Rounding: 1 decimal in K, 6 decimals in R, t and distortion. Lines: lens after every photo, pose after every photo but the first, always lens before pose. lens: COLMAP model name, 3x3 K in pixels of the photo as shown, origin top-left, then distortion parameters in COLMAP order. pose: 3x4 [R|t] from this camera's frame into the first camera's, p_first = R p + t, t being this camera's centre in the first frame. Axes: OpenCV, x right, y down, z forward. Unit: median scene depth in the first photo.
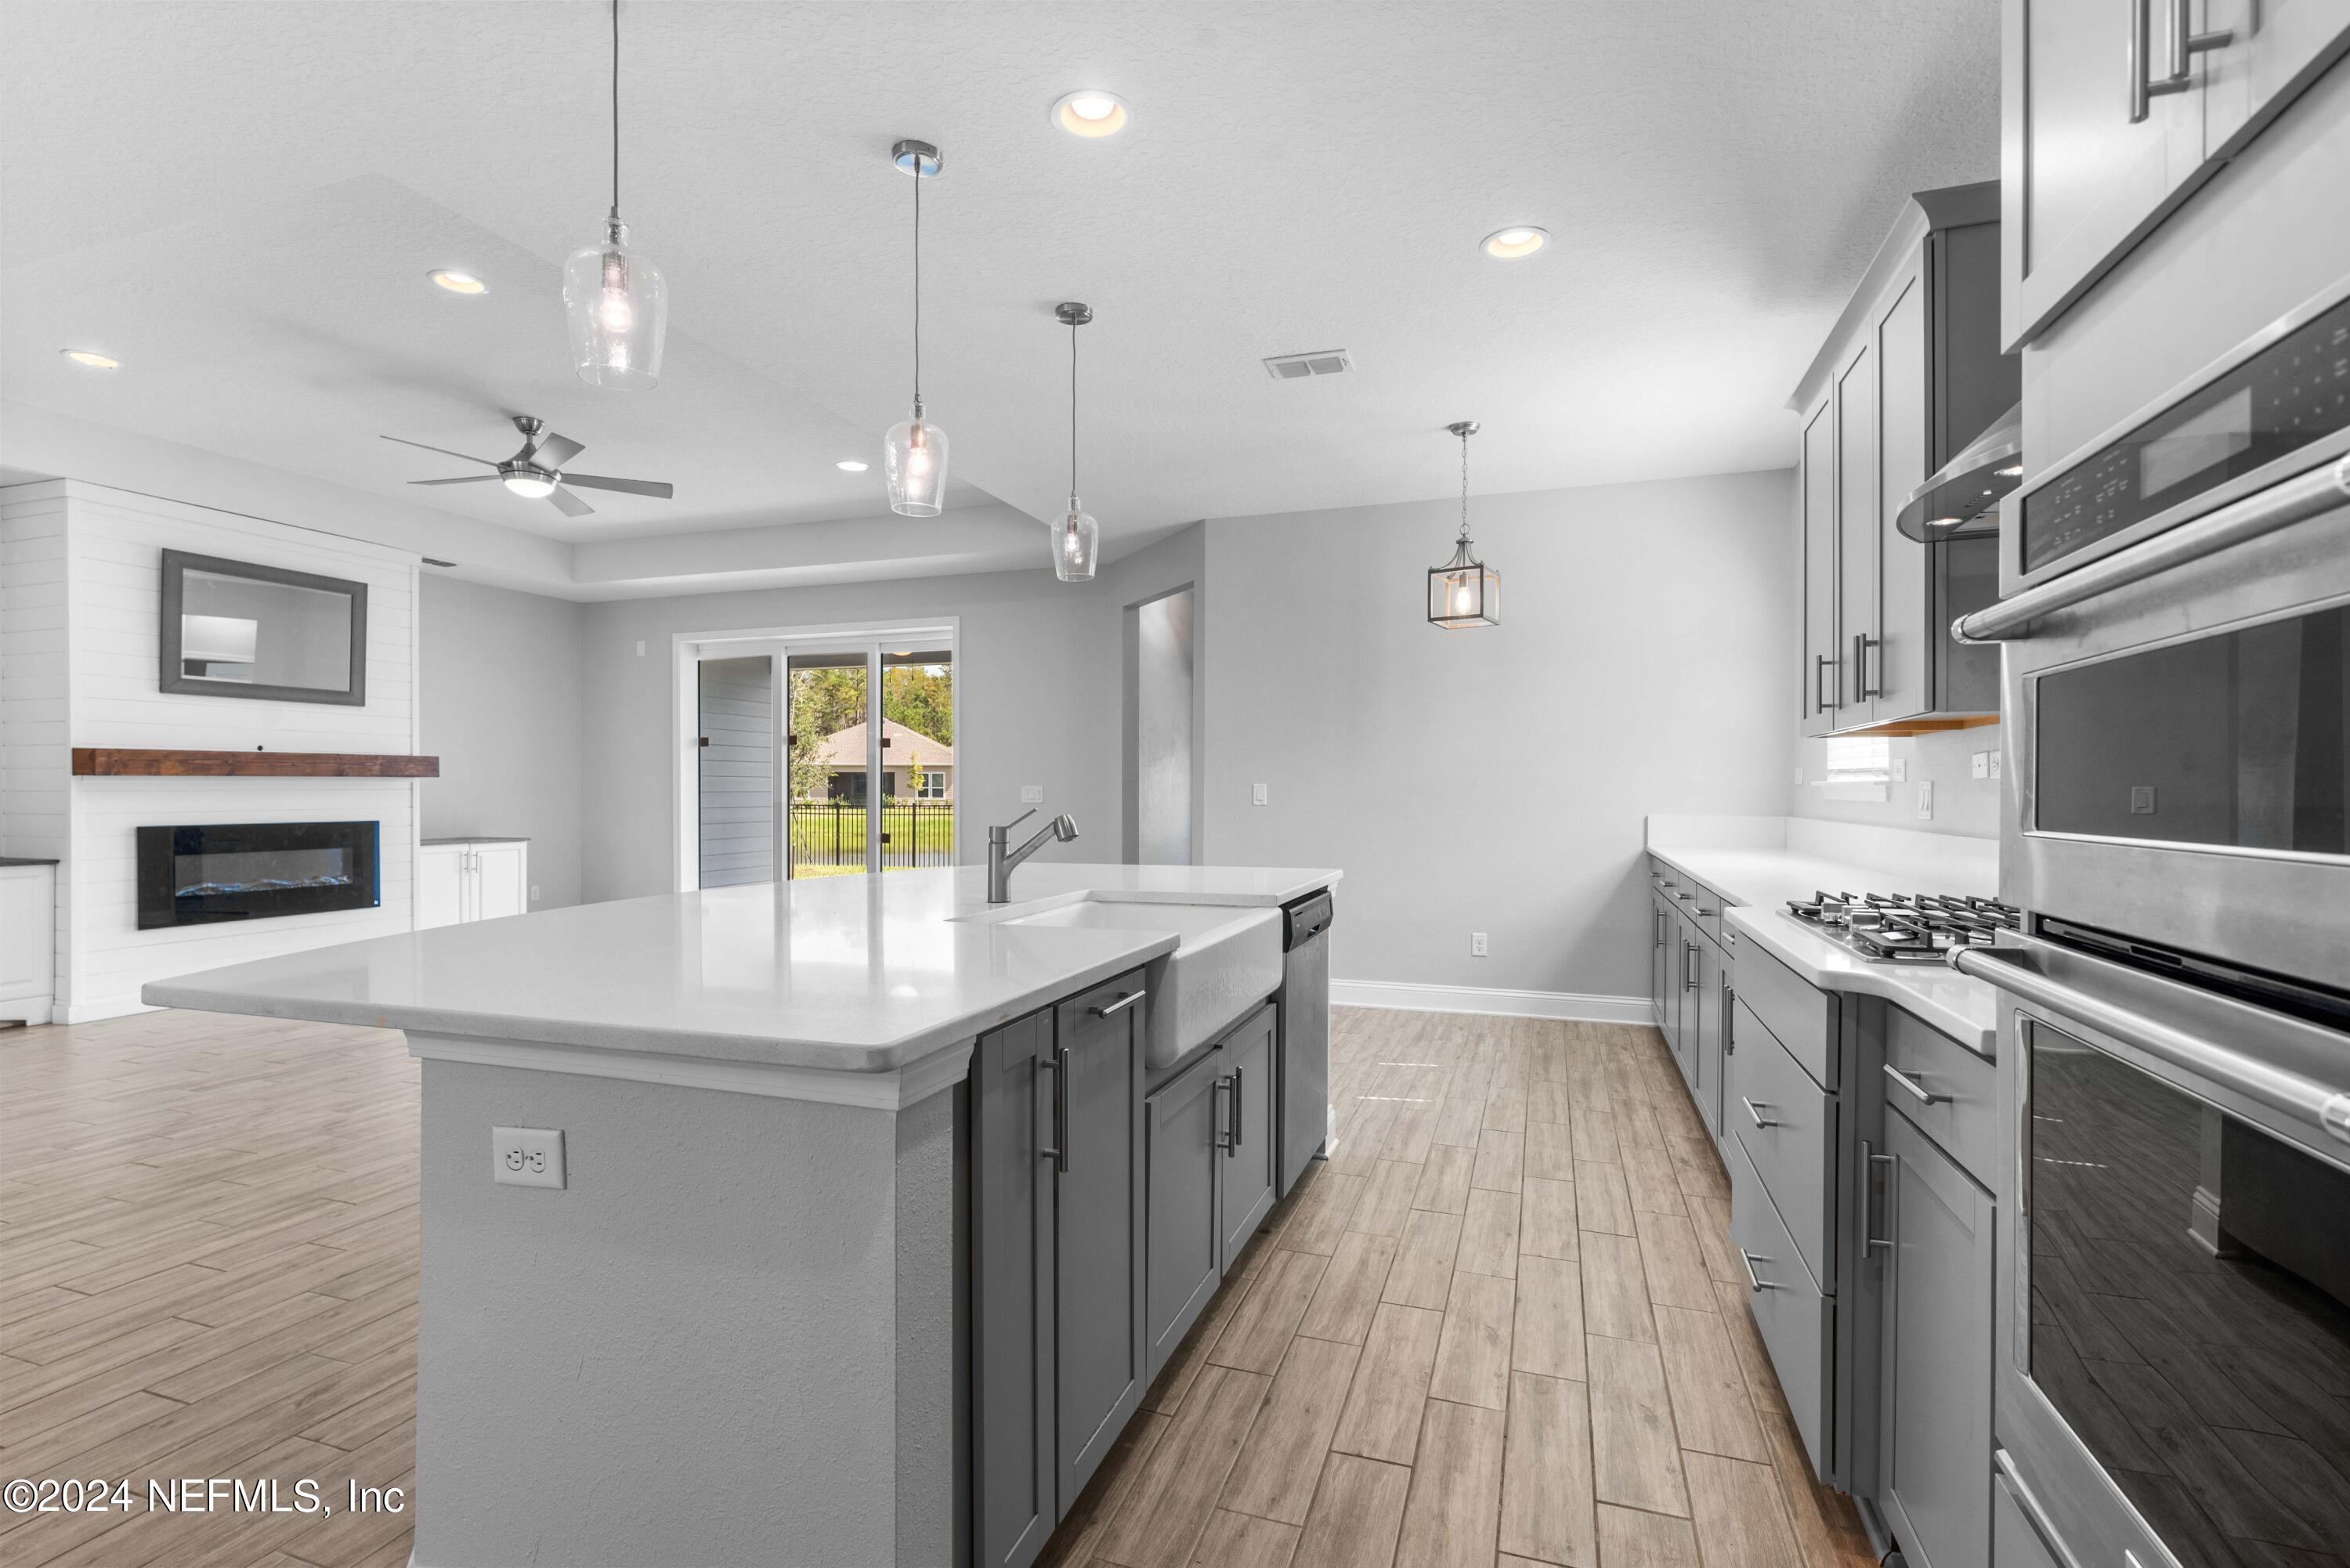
lens RADIAL K [[1102.9, 0, 1167.8], [0, 1102.9, 789.6], [0, 0, 1]] dist [-0.017776, 0.003065]
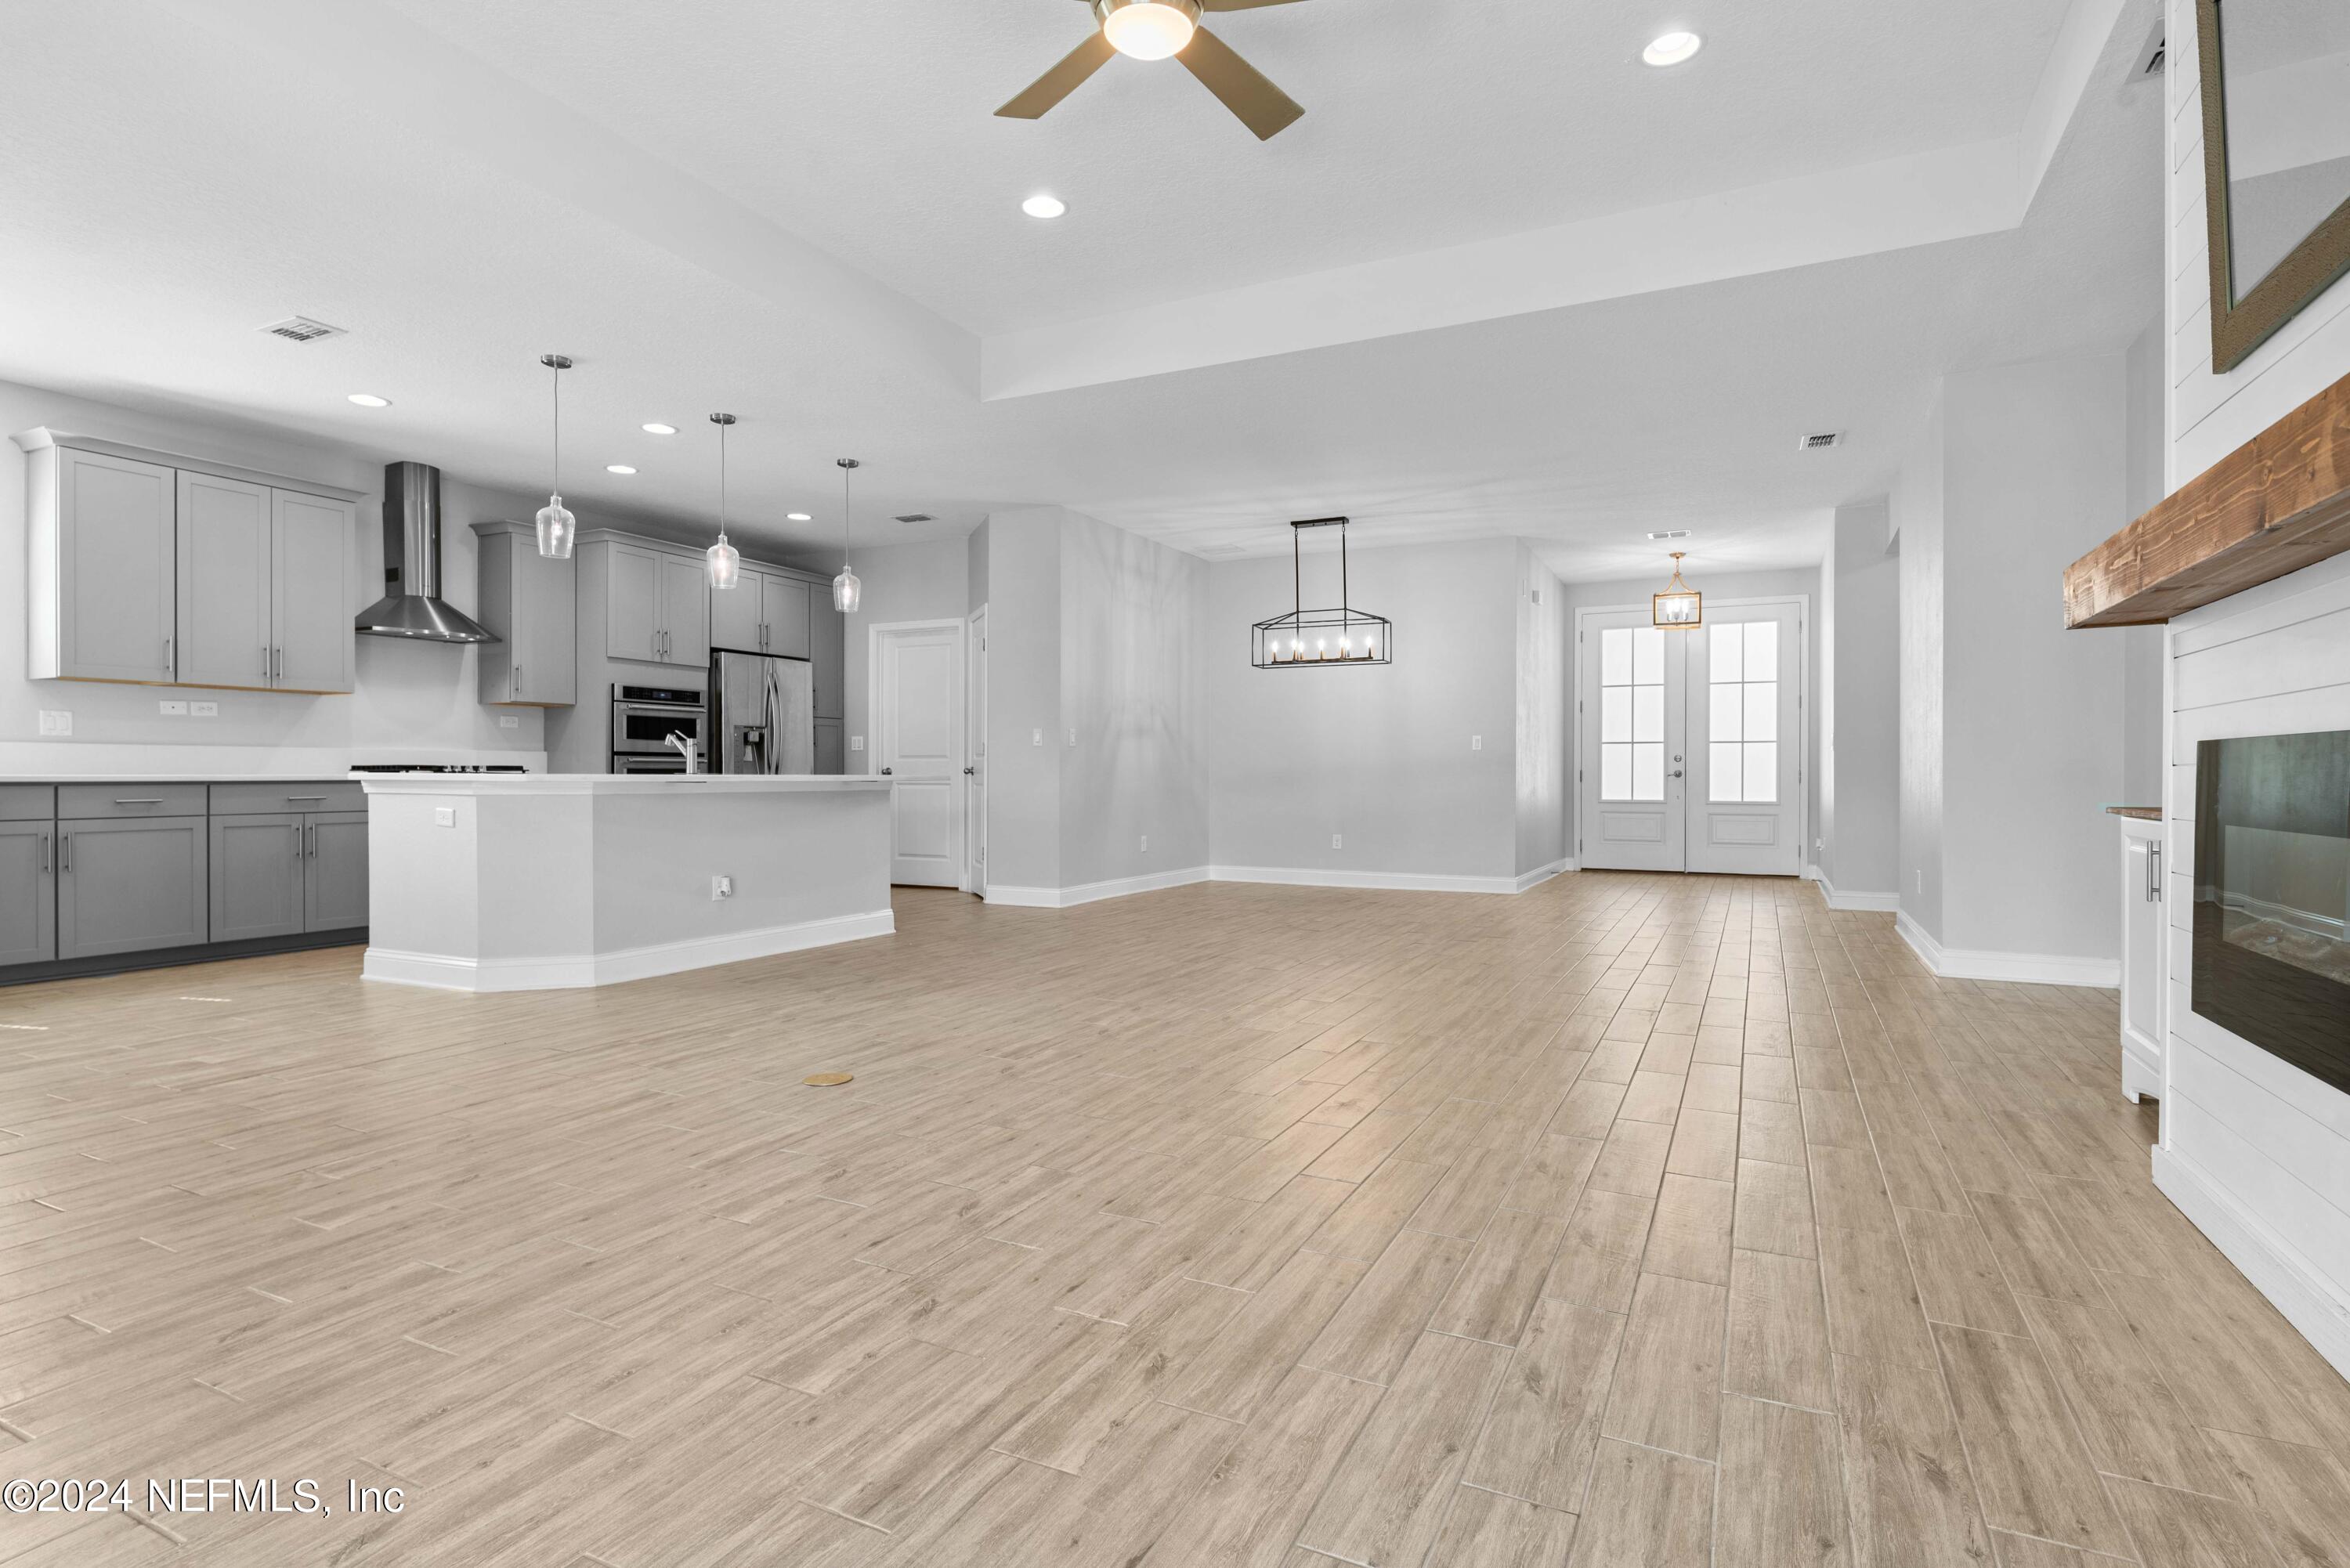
lens RADIAL K [[1174.7, 0, 1158.6], [0, 1174.7, 777.1], [0, 0, 1]] dist [0.002644, -0.001958]
pose [[-0.992534, -0.003935, 0.121905, -0.617438], [-0.003836, 0.999992, 0.001049, 0.045966], [-0.121909, 0.000573, -0.992541, 1.433368]]
